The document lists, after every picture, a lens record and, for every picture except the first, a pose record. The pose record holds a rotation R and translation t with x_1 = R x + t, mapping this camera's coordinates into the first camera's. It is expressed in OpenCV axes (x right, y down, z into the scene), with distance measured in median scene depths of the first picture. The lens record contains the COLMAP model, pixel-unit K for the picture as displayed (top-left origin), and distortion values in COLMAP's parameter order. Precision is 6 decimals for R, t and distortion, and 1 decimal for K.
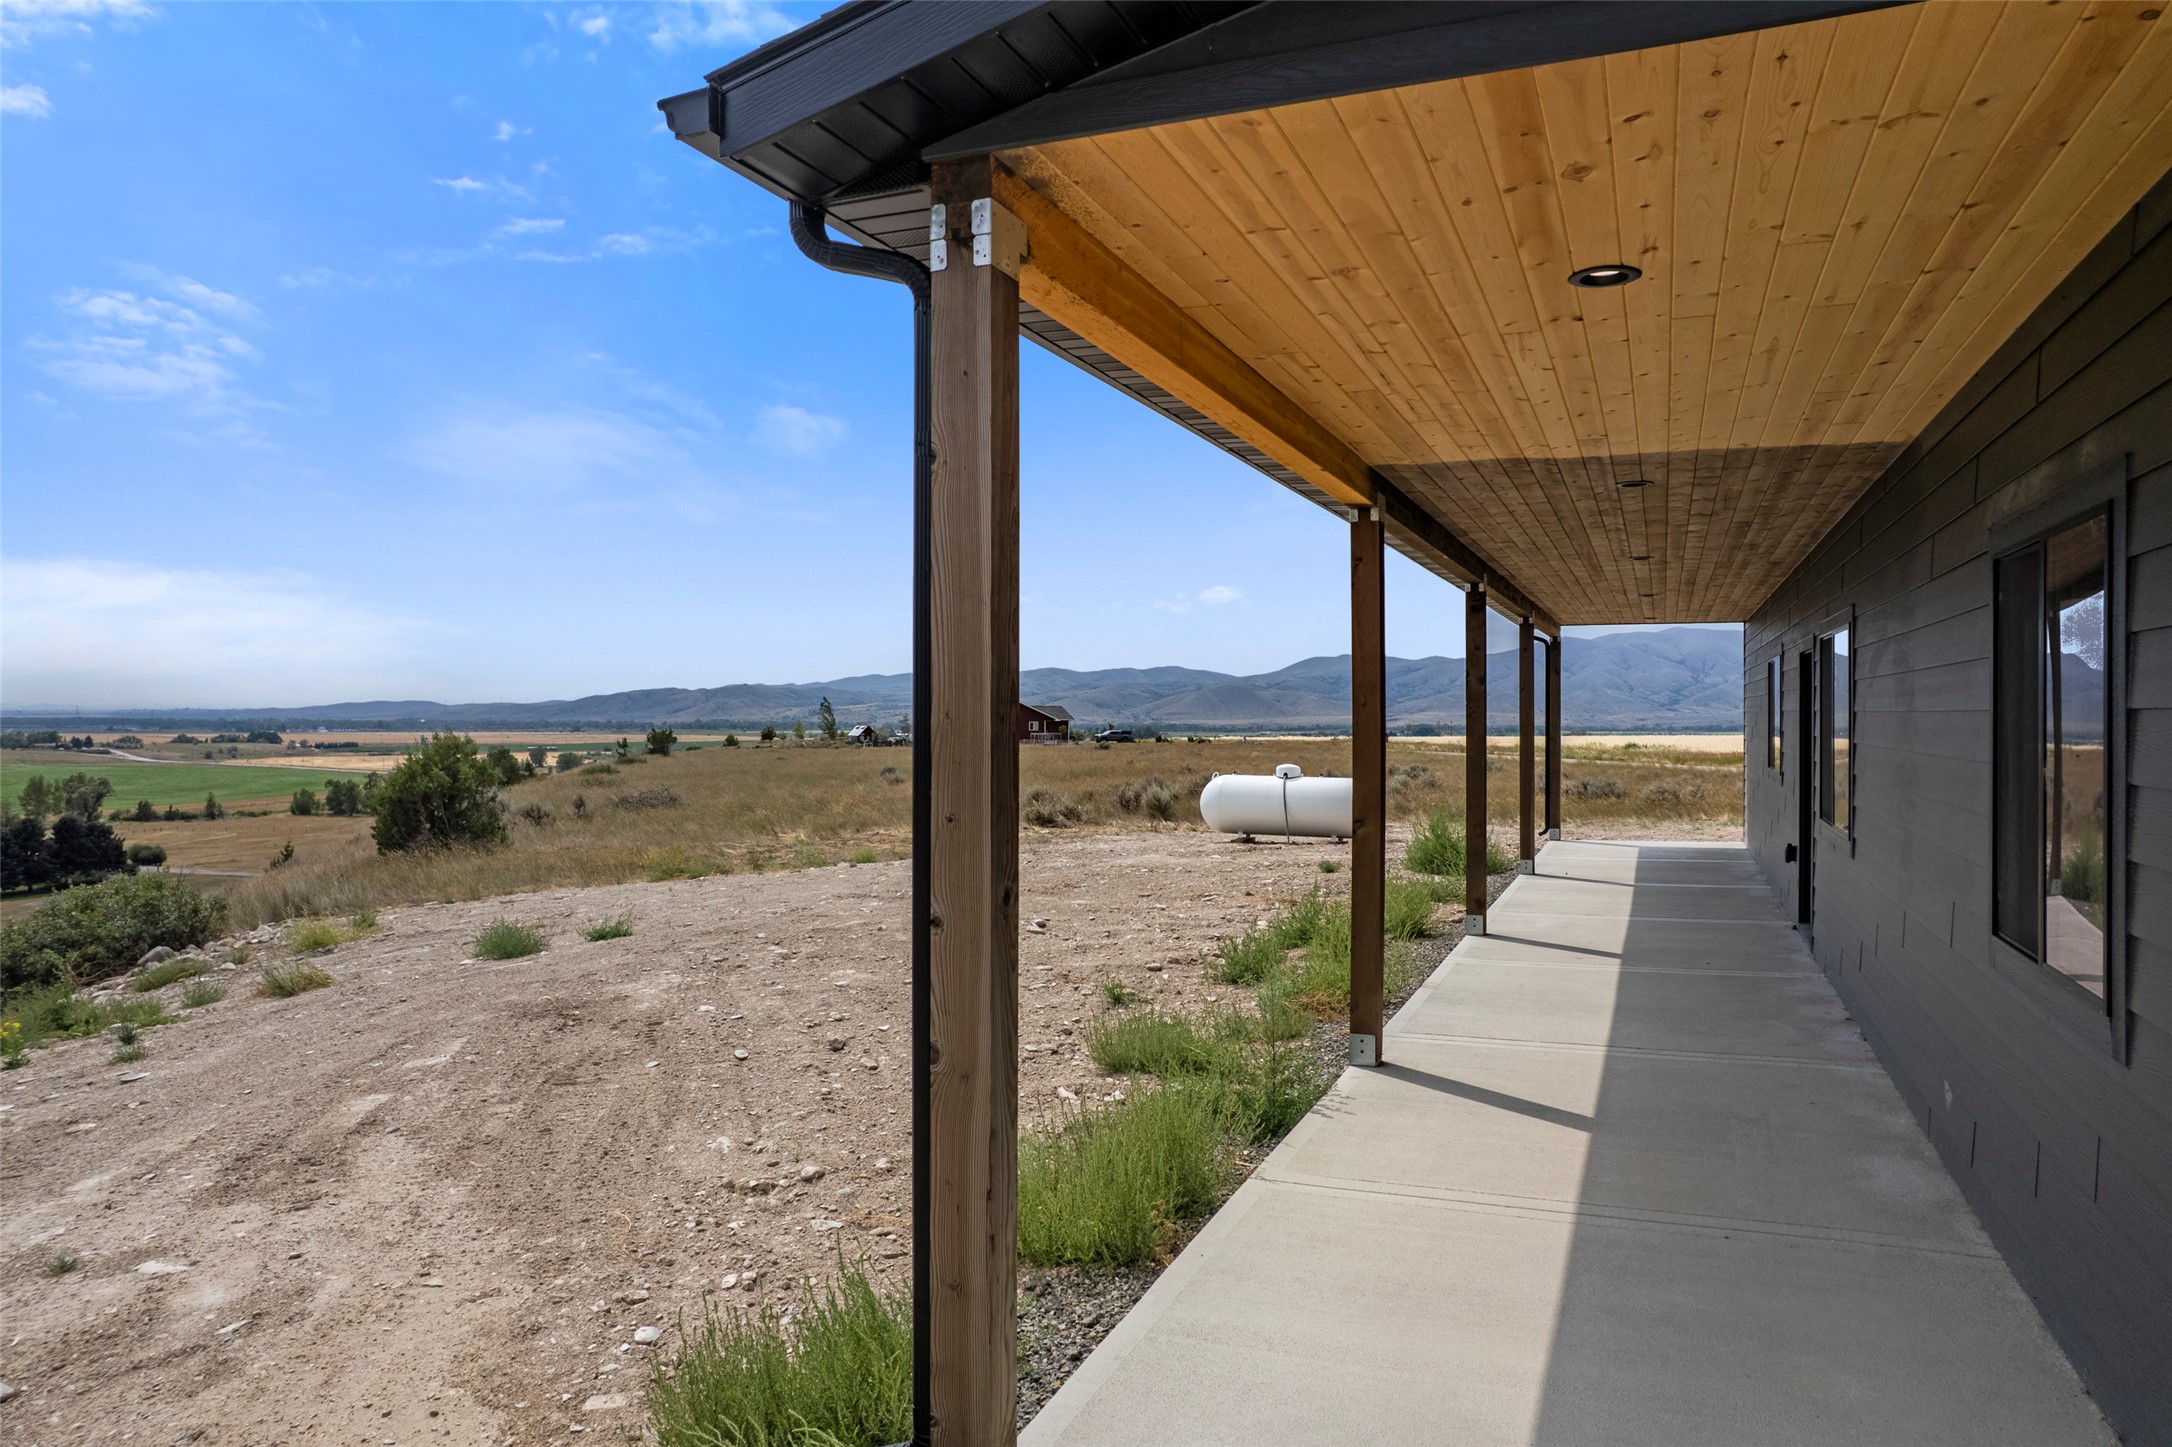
lens RADIAL K [[1398.3, 0, 1090.8], [0, 1398.3, 711.5], [0, 0, 1]] dist [-0.082458, 0.073945]
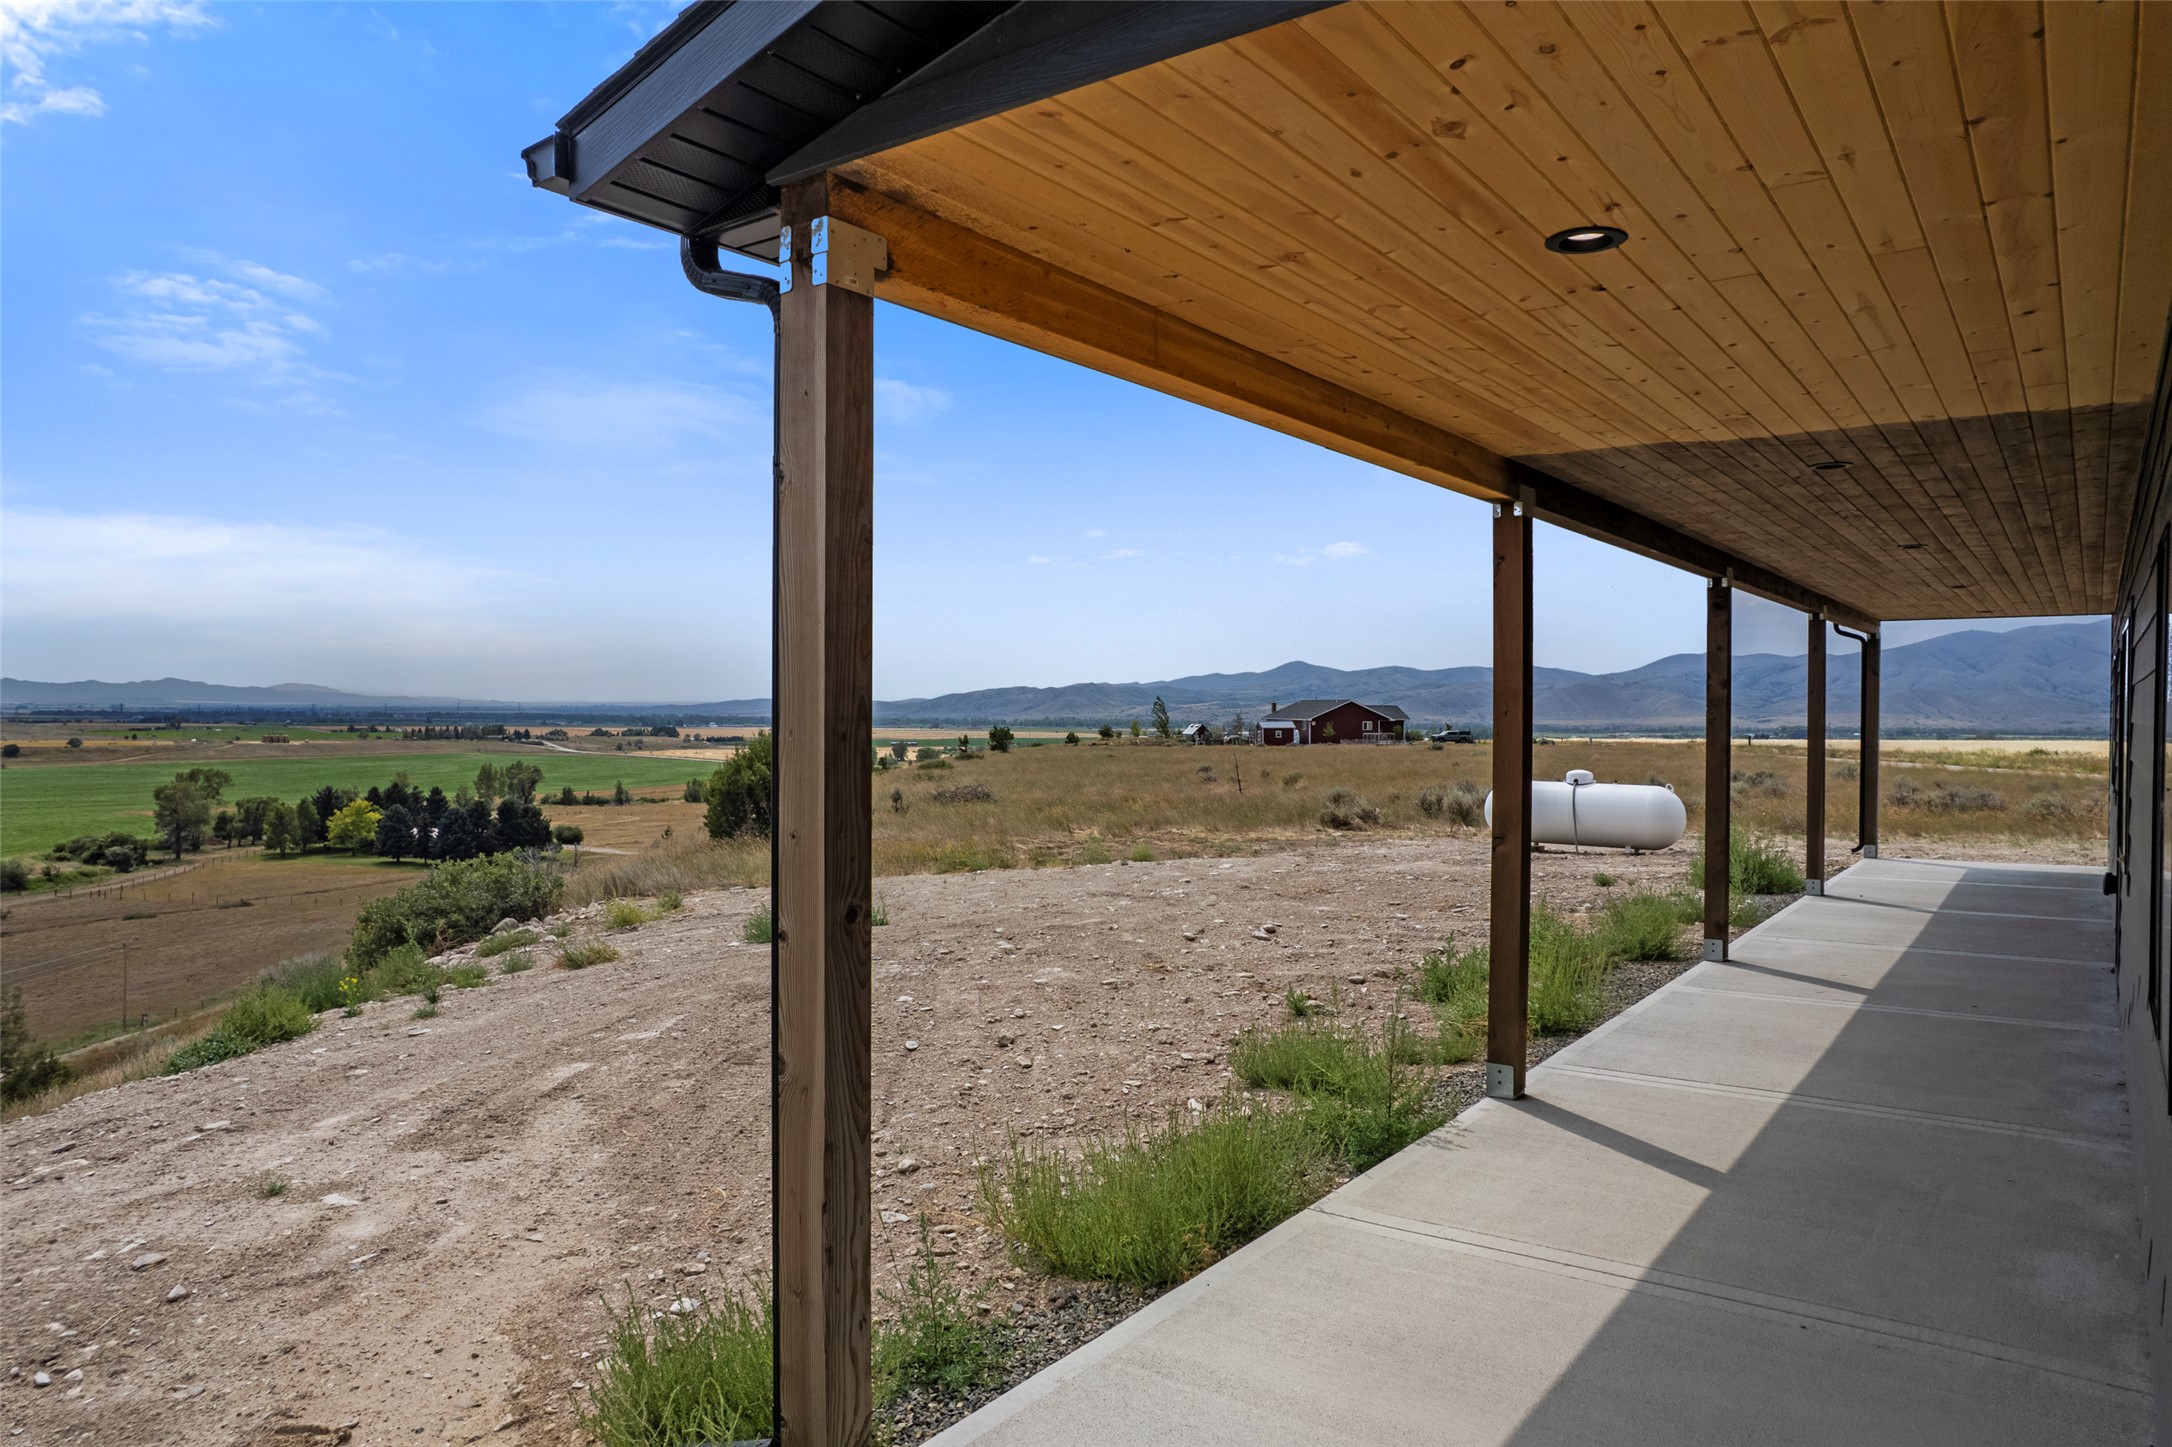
lens RADIAL K [[1391.1, 0, 1090.5], [0, 1391.1, 729.7], [0, 0, 1]] dist [-0.083521, 0.075697]
pose [[0.970295, 0.006922, -0.241827, 0.167449], [-0.003512, 0.999888, 0.014530, -0.006934], [0.241901, -0.013249, 0.970211, 0.036528]]
